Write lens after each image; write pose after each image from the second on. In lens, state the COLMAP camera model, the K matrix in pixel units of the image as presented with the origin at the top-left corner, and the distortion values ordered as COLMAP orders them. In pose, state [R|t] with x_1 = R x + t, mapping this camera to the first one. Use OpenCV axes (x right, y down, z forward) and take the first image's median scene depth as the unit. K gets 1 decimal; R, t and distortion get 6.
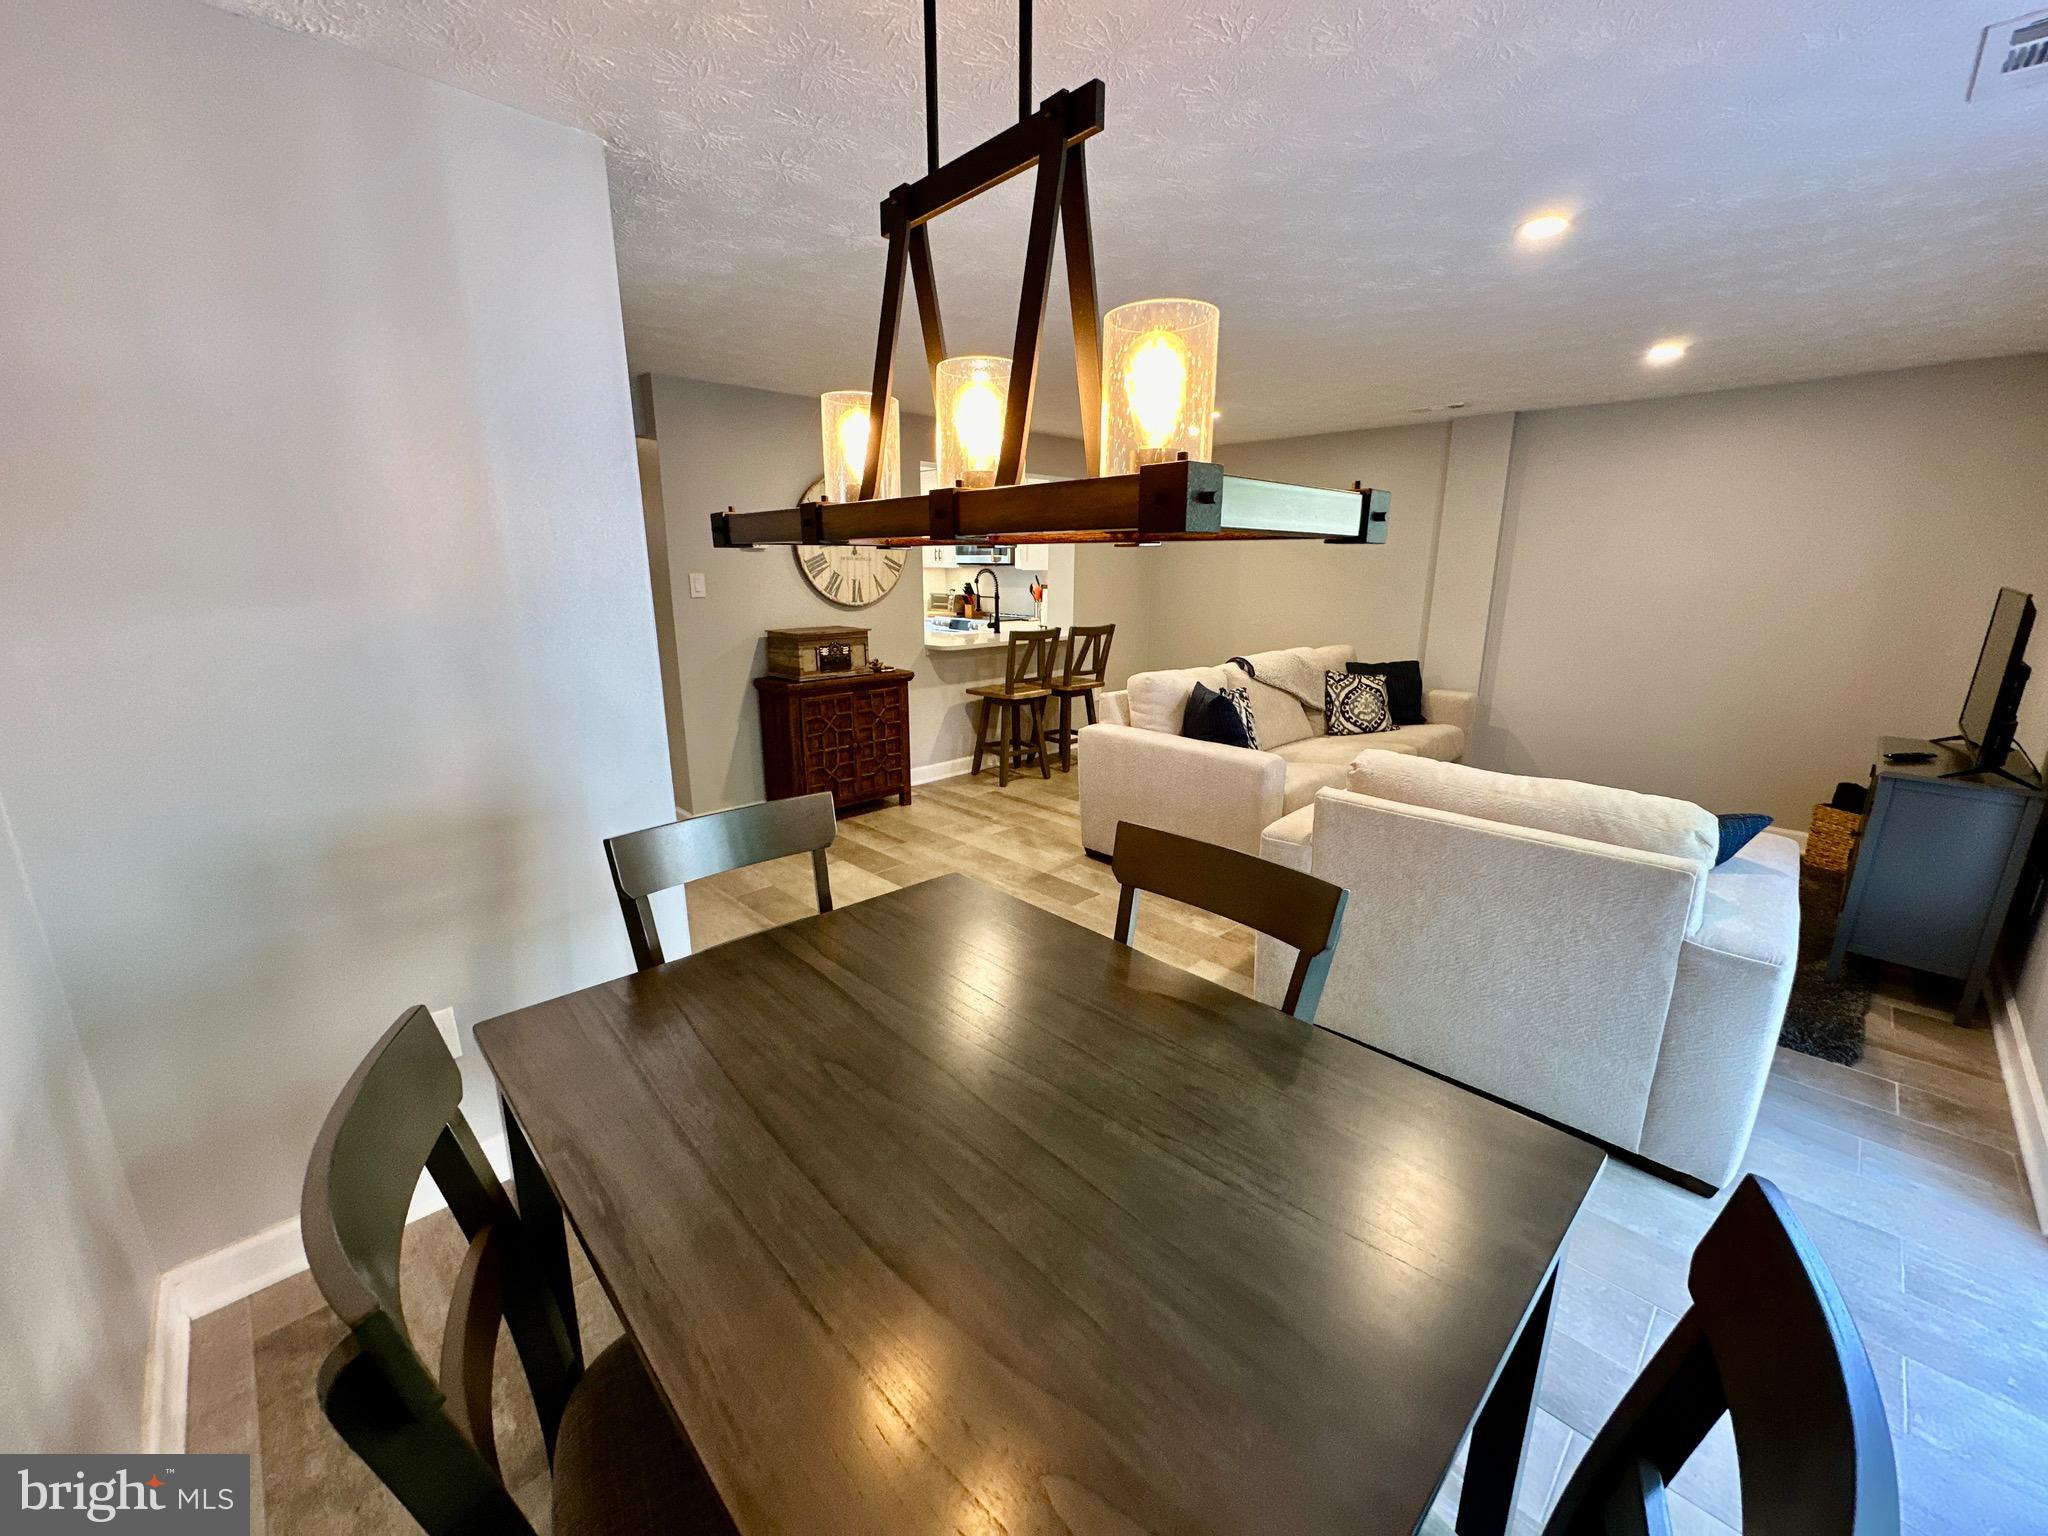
lens RADIAL K [[820.5, 0, 1027.7], [0, 820.5, 776.7], [0, 0, 1]] dist [0.000011, 0.000097]
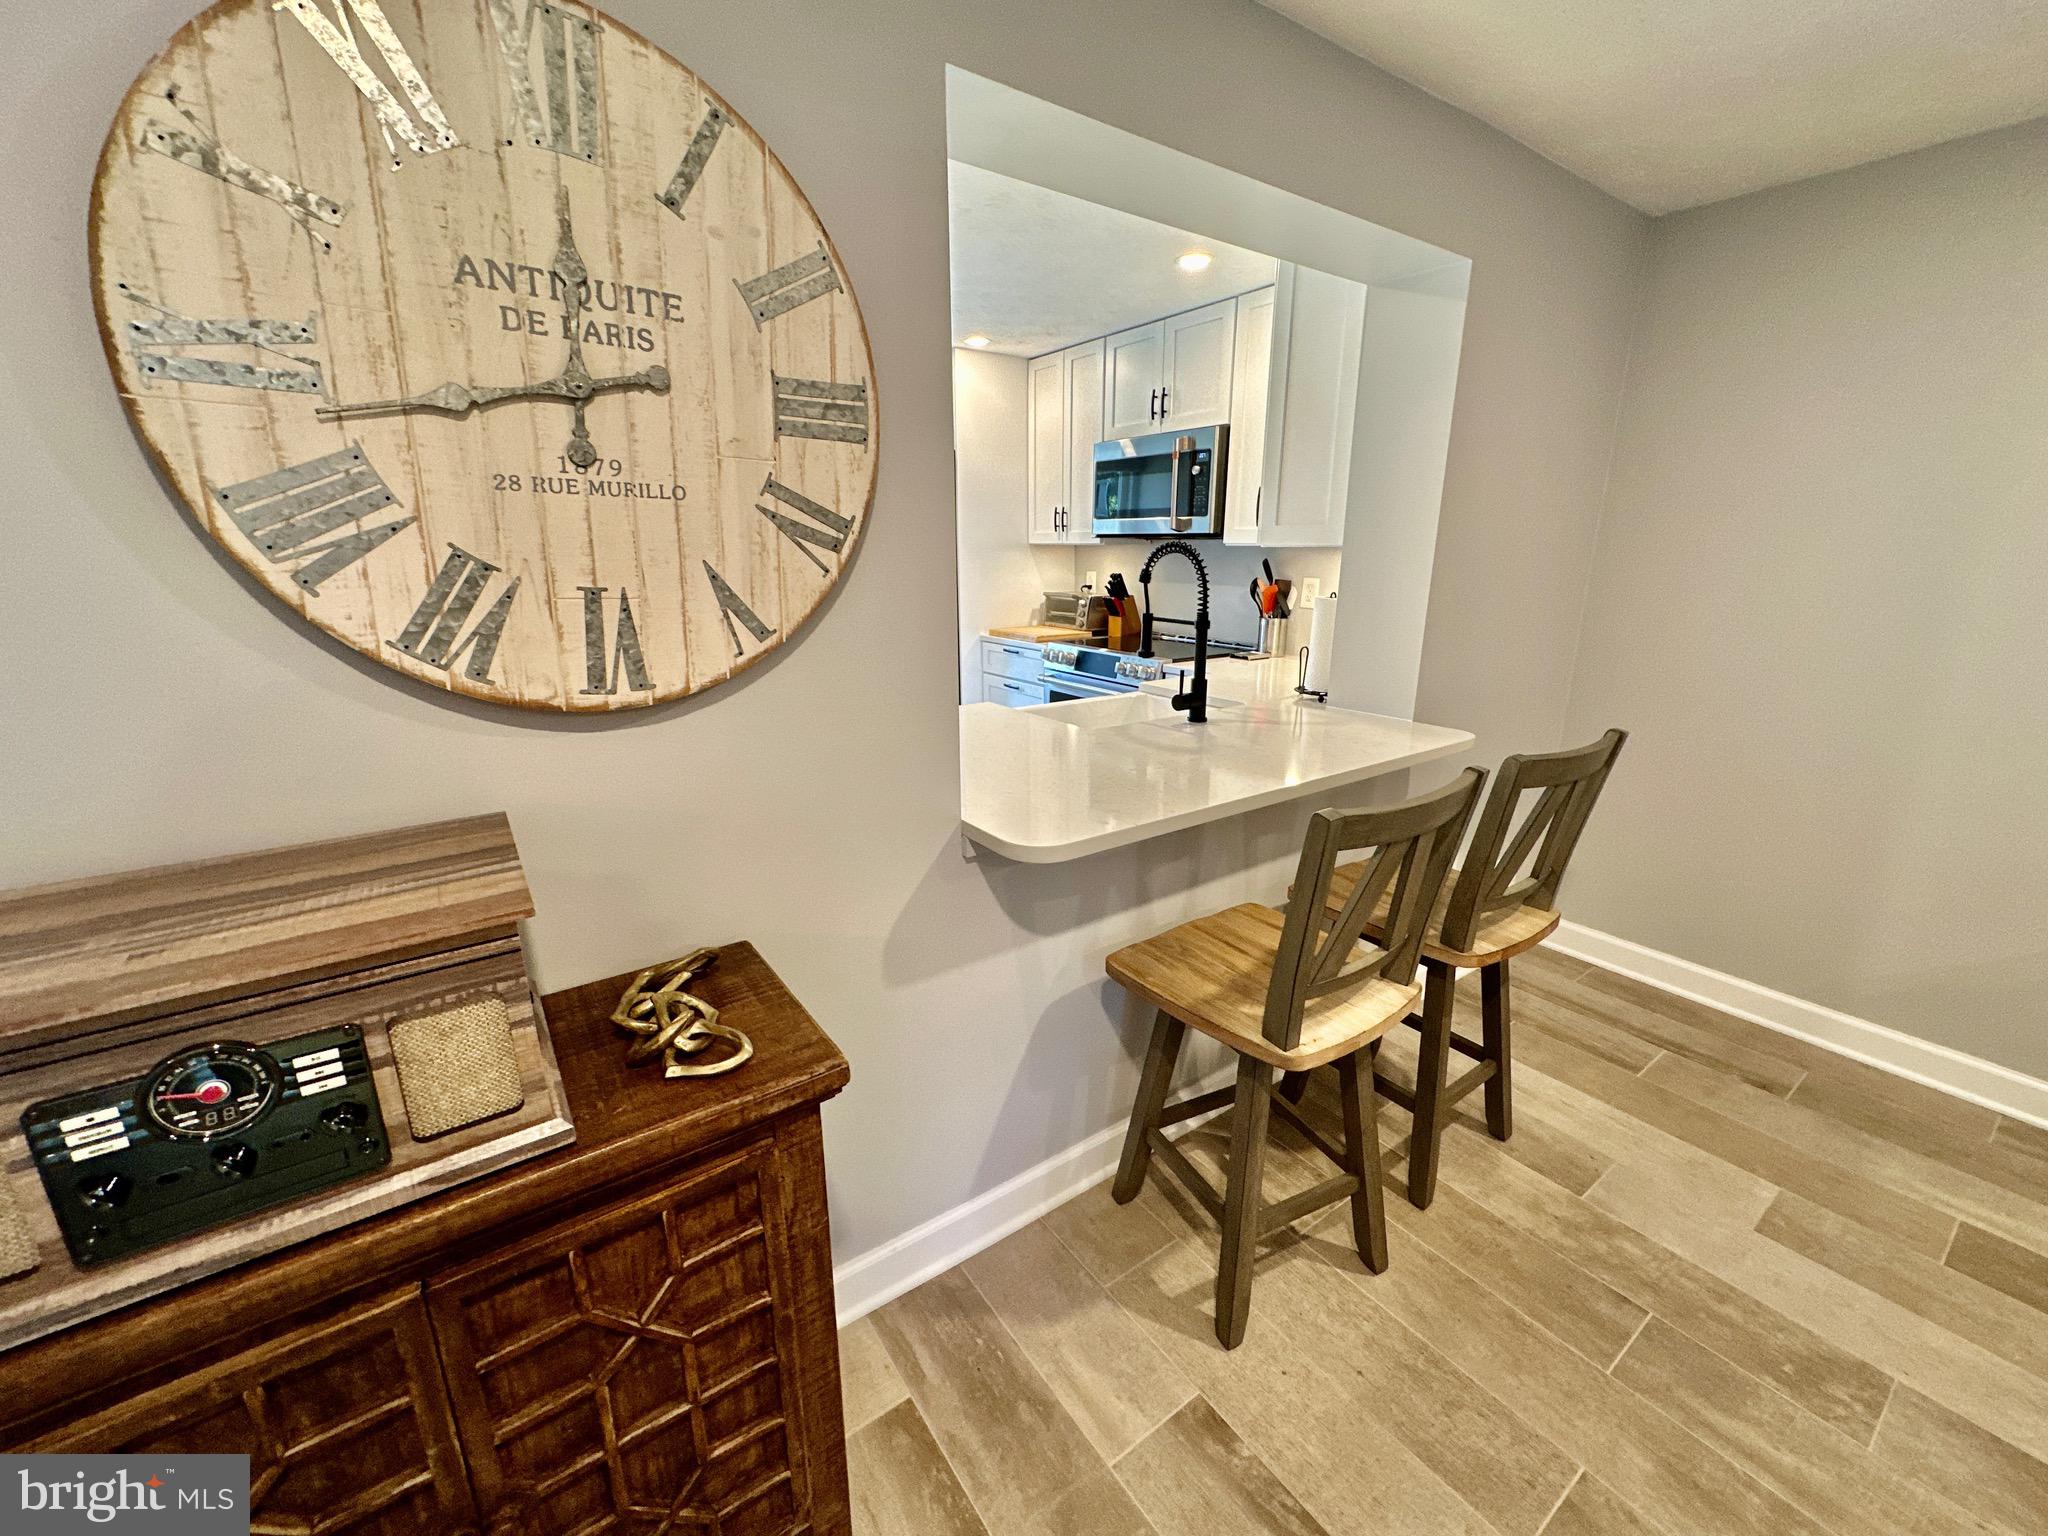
lens RADIAL K [[820.5, 0, 1018.9], [0, 820.5, 766.9], [0, 0, 1]] dist [0.000011, 0.000097]
pose [[0.984328, 0.038928, -0.171998, -0.062834], [-0.037471, 0.999229, 0.011712, -0.189204], [0.172321, -0.005084, 0.985028, 0.763380]]
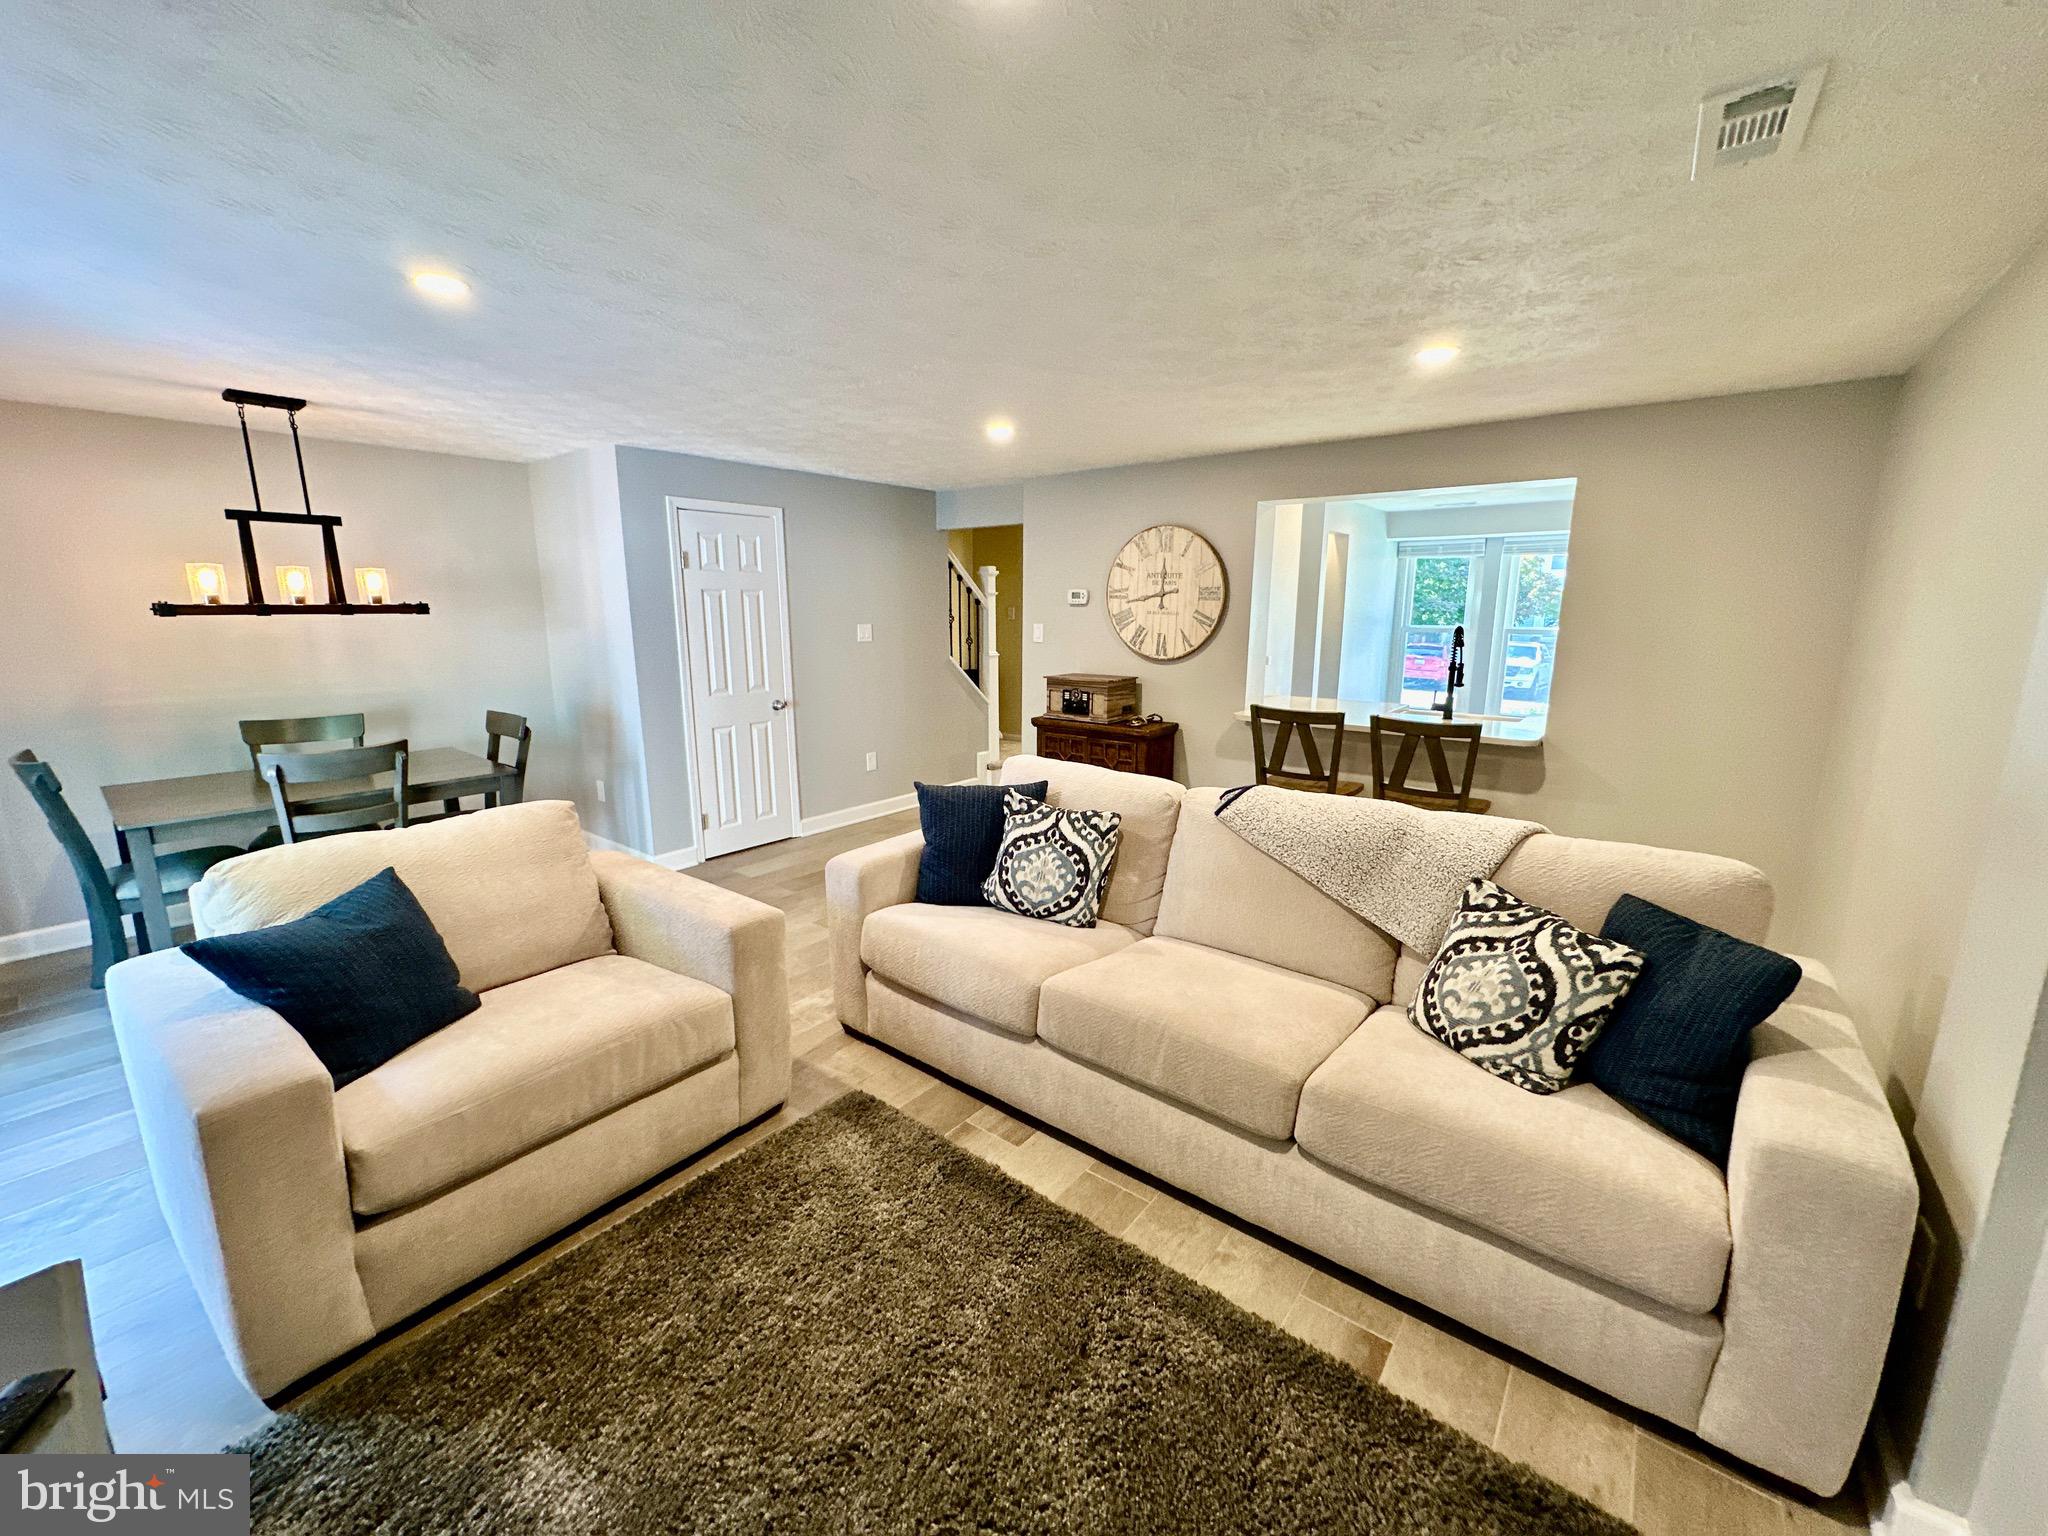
lens RADIAL K [[820.5, 0, 1029.0], [0, 820.5, 769.9], [0, 0, 1]] dist [0.000011, 0.000097]
pose [[0.114279, 0.190172, -0.975077, 0.725349], [-0.251516, 0.955069, 0.156792, -0.186347], [0.961083, 0.227329, 0.156975, 0.684619]]
